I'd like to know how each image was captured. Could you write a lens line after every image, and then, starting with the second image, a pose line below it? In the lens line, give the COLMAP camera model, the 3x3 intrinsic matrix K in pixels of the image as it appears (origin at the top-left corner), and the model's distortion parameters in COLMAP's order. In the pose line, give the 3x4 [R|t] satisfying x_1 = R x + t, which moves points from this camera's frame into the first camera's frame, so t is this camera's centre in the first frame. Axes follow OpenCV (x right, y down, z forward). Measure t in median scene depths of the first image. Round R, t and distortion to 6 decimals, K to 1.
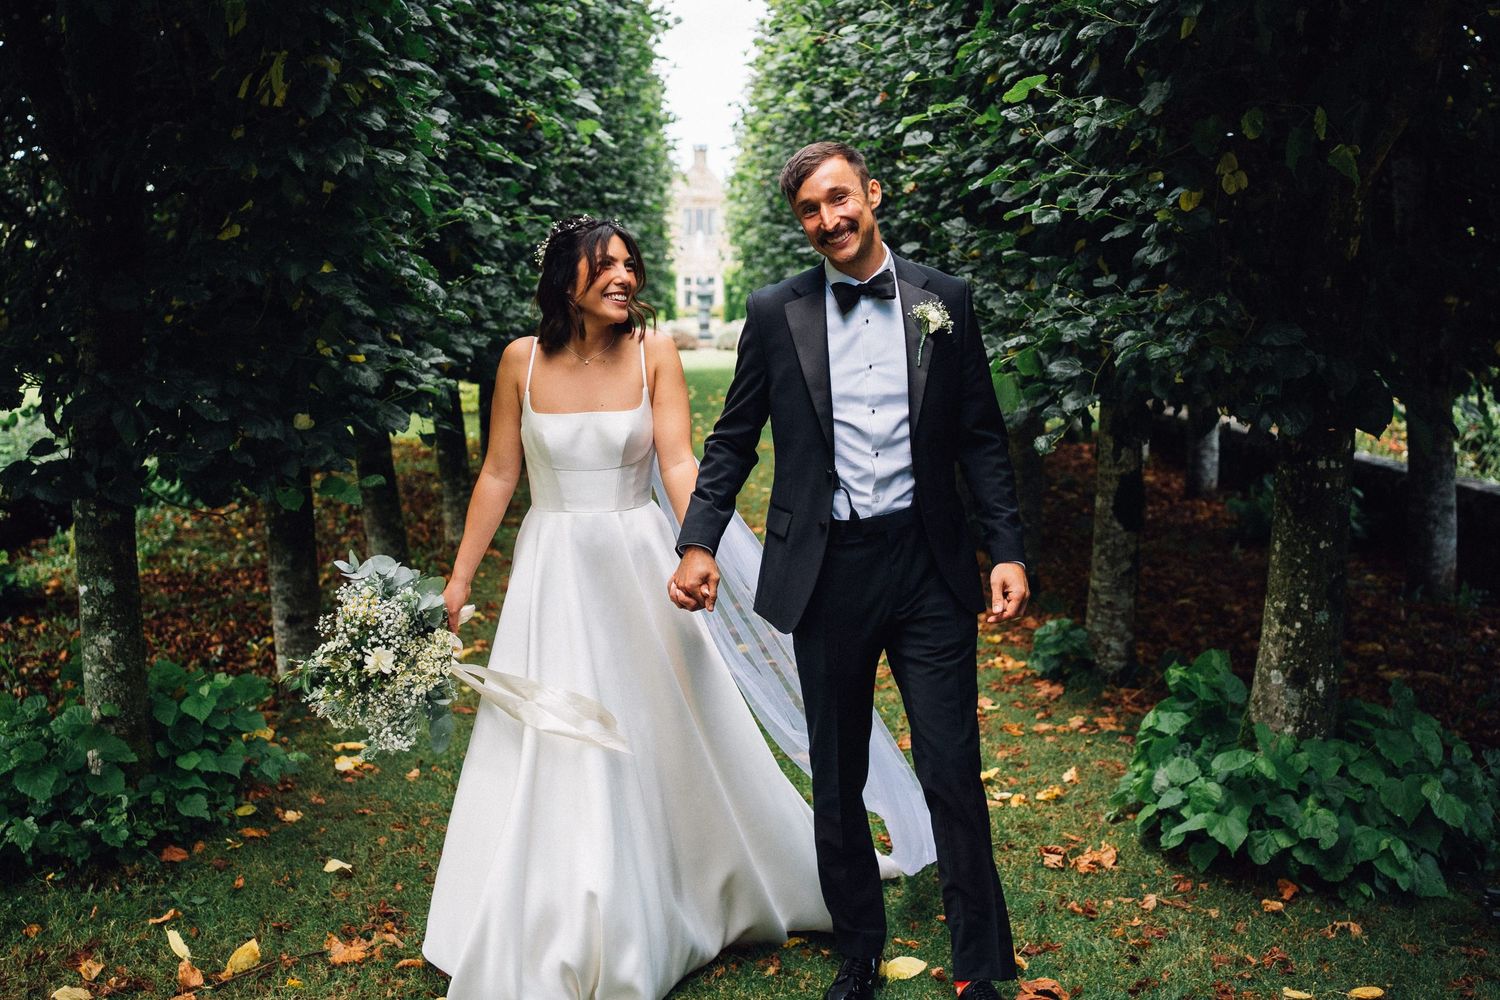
lens RADIAL K [[1570.0, 0, 750.0], [0, 1570.0, 500.0], [0, 0, 1]] dist [0.006317, 0.022914]
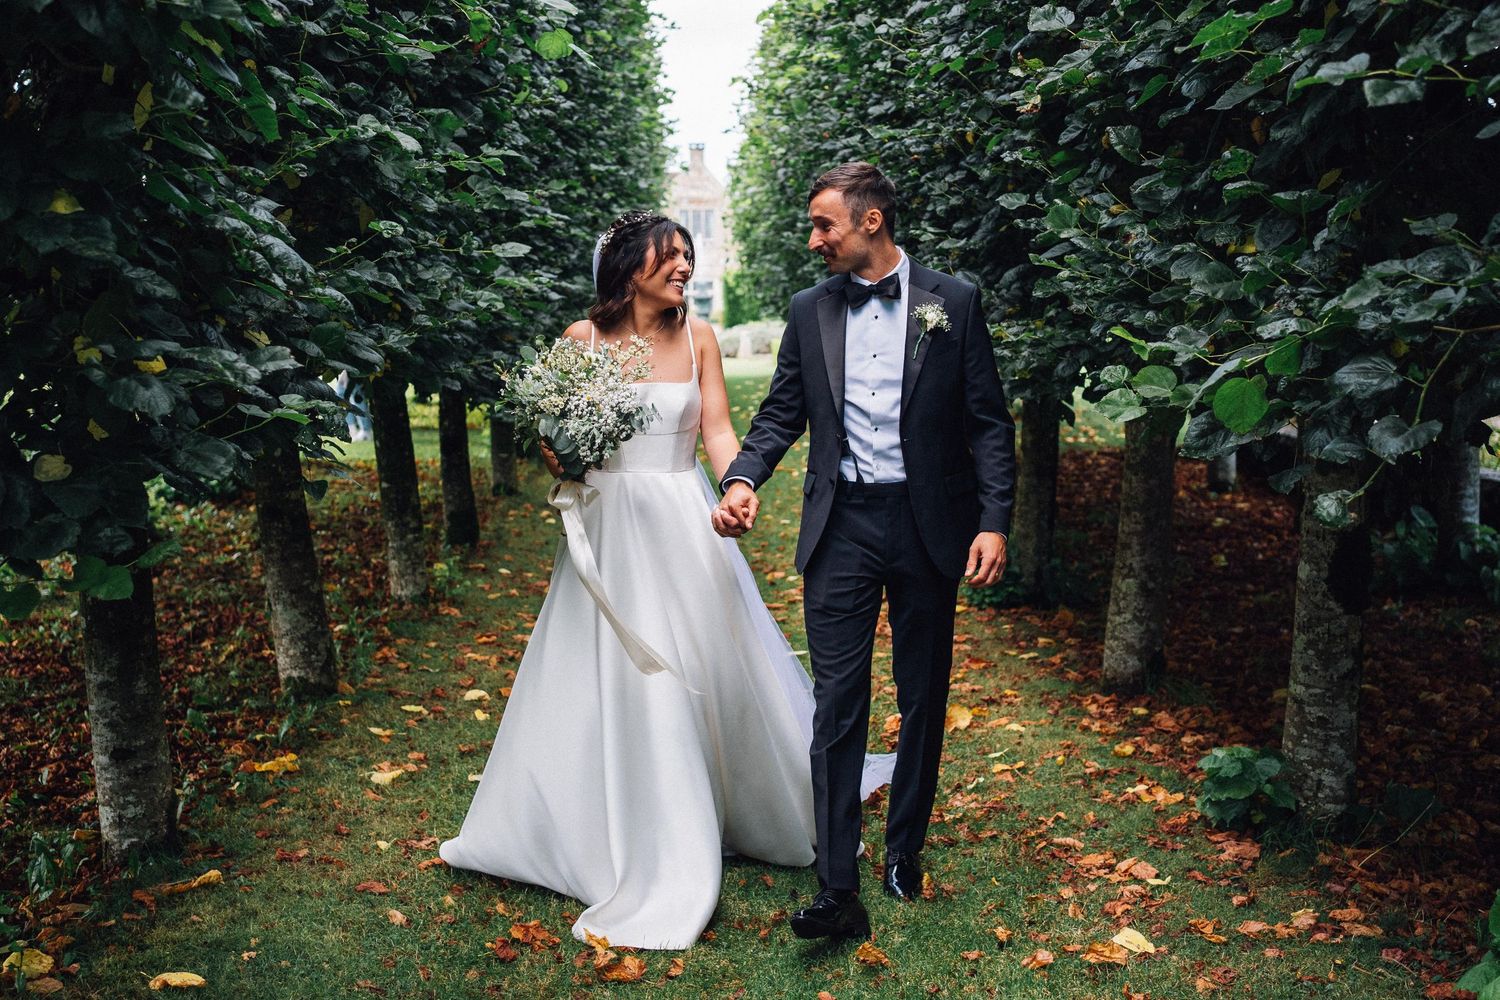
lens RADIAL K [[1390.6, 0, 750.0], [0, 1390.6, 500.0], [0, 0, 1]] dist [0.001022, 0.003951]
pose [[0.999929, -0.006794, 0.009823, -0.023796], [0.006741, 0.999963, 0.005417, -0.033027], [-0.009860, -0.005350, 0.999937, 0.379996]]
